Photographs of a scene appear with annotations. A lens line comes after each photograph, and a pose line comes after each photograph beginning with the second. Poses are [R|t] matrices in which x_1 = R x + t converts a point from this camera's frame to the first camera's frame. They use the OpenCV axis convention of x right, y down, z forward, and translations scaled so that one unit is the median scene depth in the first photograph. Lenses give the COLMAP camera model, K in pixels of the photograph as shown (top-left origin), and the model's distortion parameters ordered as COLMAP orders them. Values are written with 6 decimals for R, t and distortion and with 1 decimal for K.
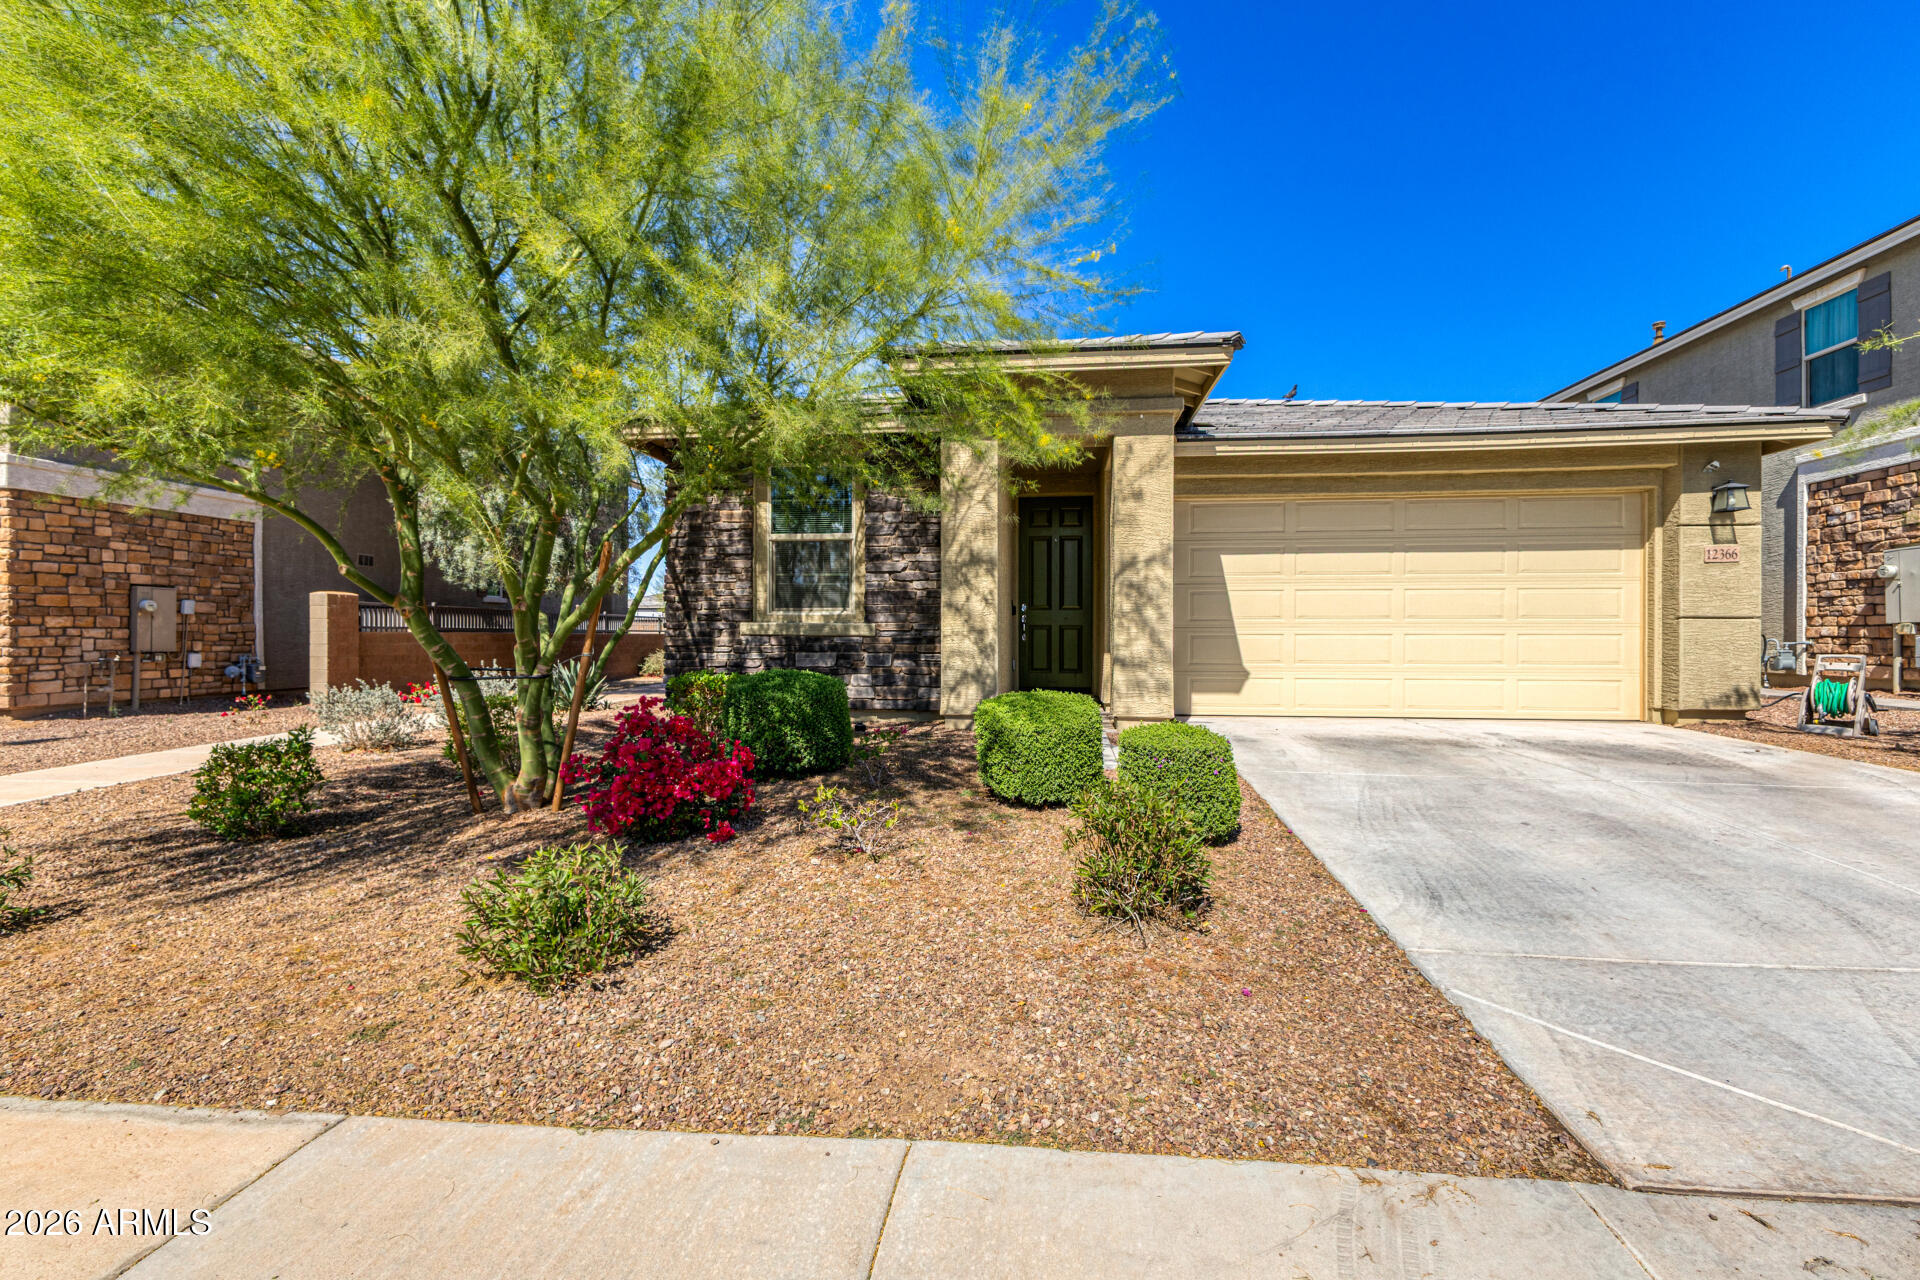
lens RADIAL K [[829.3, 0, 967.9], [0, 829.3, 629.2], [0, 0, 1]] dist [0.007274, -0.002383]
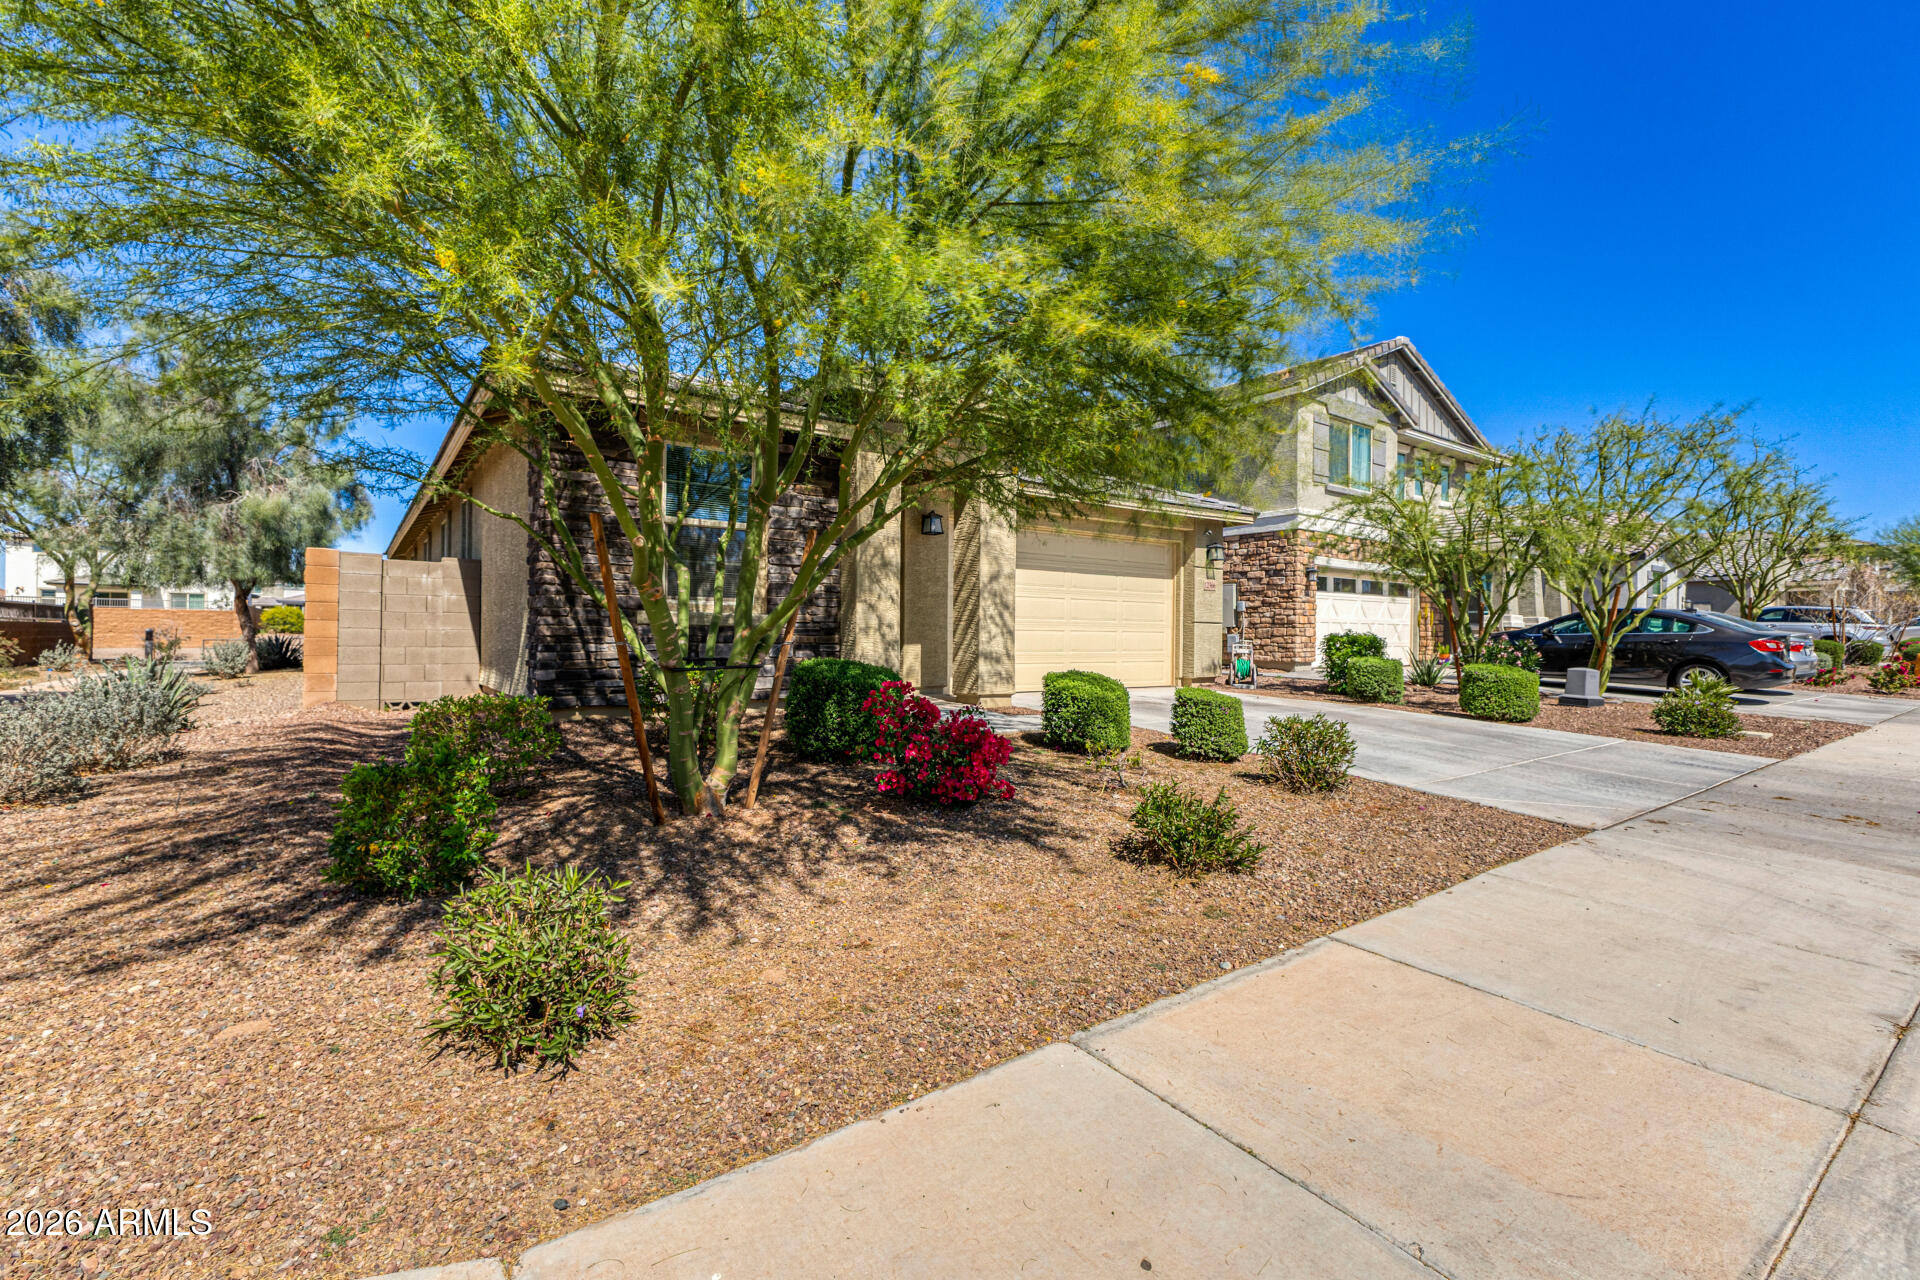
lens RADIAL K [[829.3, 0, 967.6], [0, 829.3, 637.2], [0, 0, 1]] dist [0.007274, -0.002383]
pose [[0.737708, 0.004401, 0.675105, -0.614124], [-0.015426, 0.999828, 0.010339, 0.005686], [-0.674943, -0.018041, 0.737649, 0.084958]]
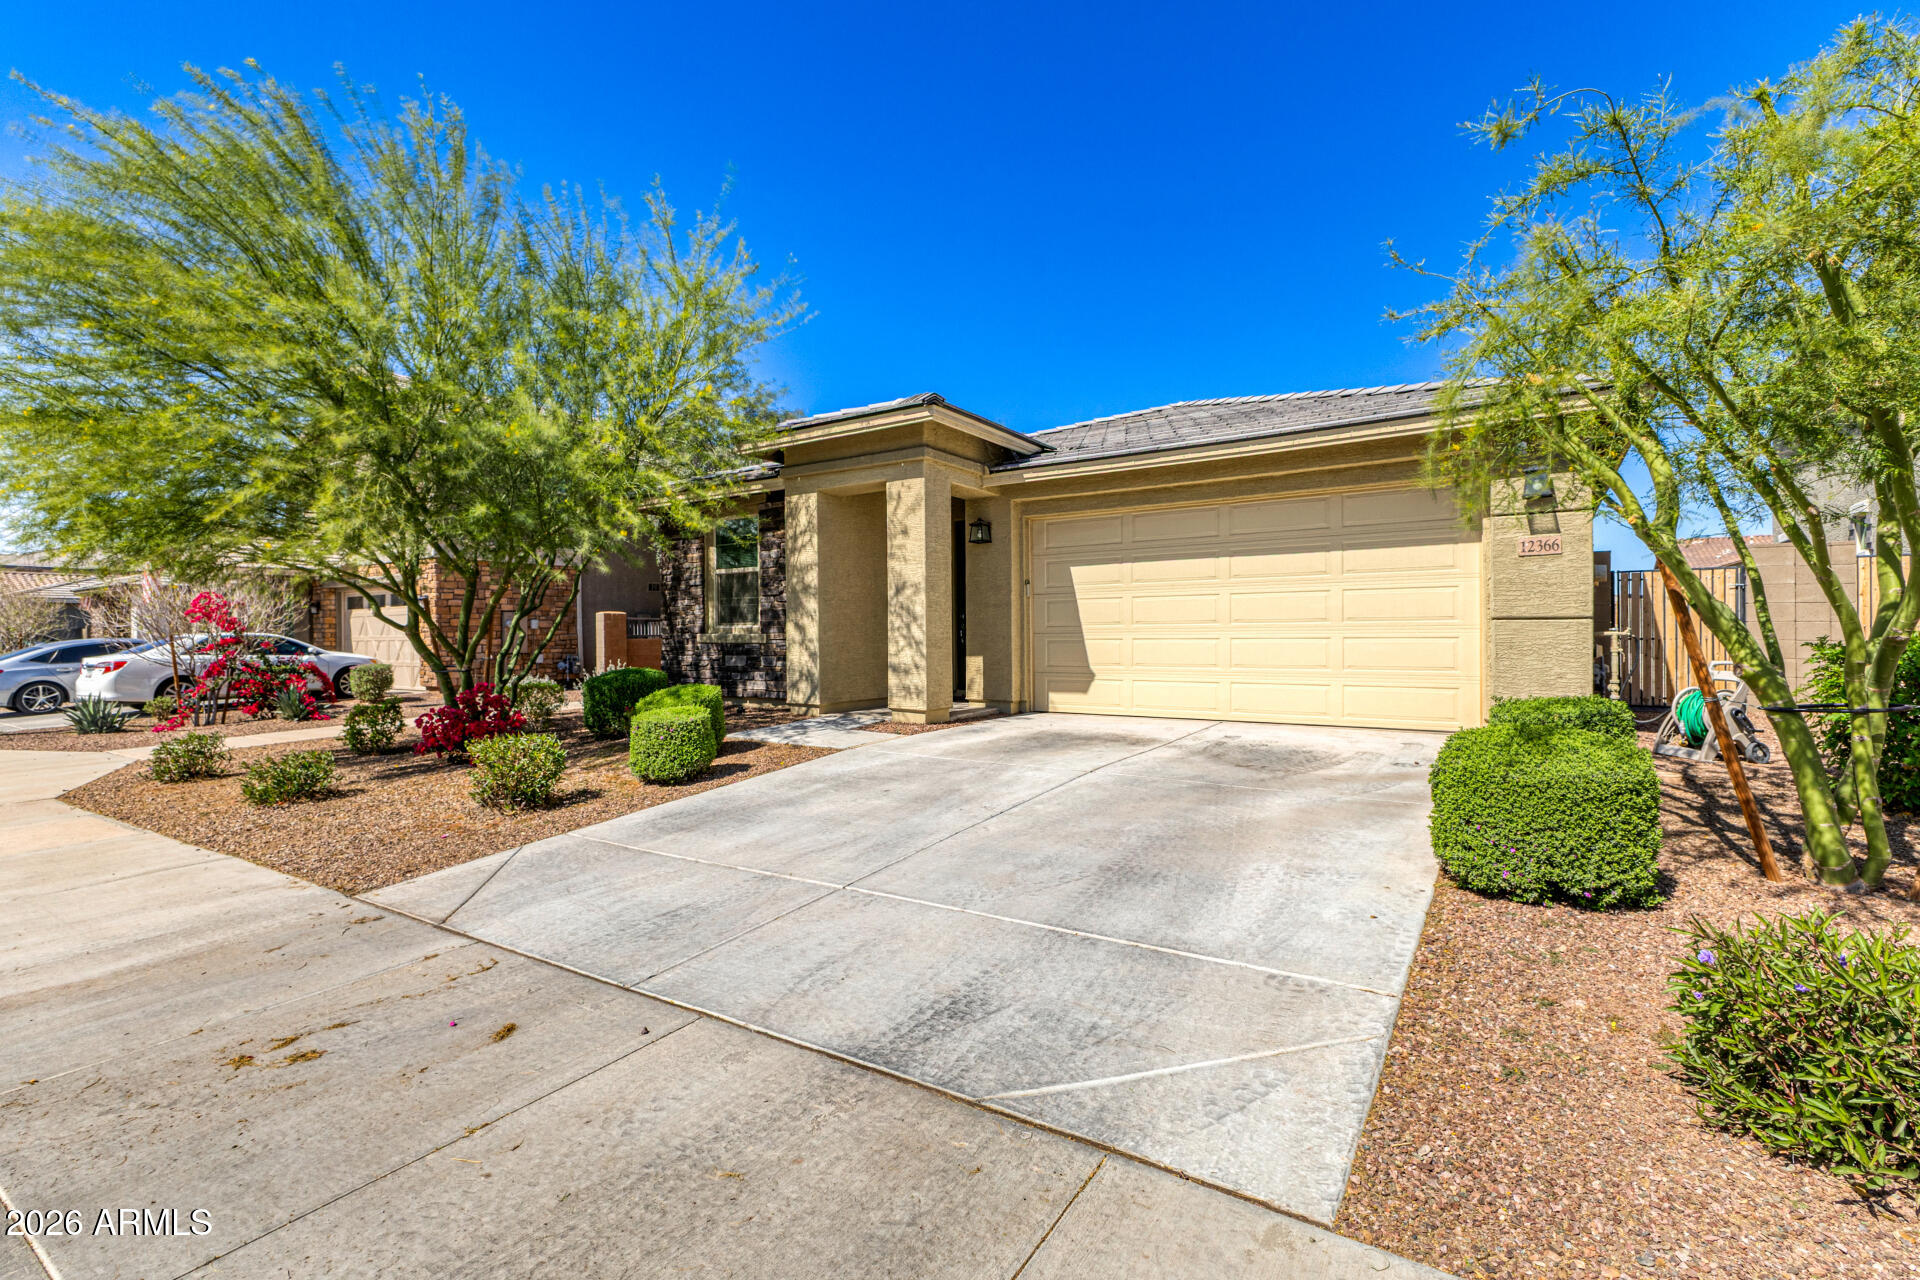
lens RADIAL K [[829.3, 0, 949.9], [0, 829.3, 647.8], [0, 0, 1]] dist [0.007274, -0.002383]
pose [[0.894141, -0.002469, -0.447779, 0.724480], [0.013465, 0.999681, 0.021376, -0.009340], [0.447583, -0.025143, 0.893889, -0.064278]]
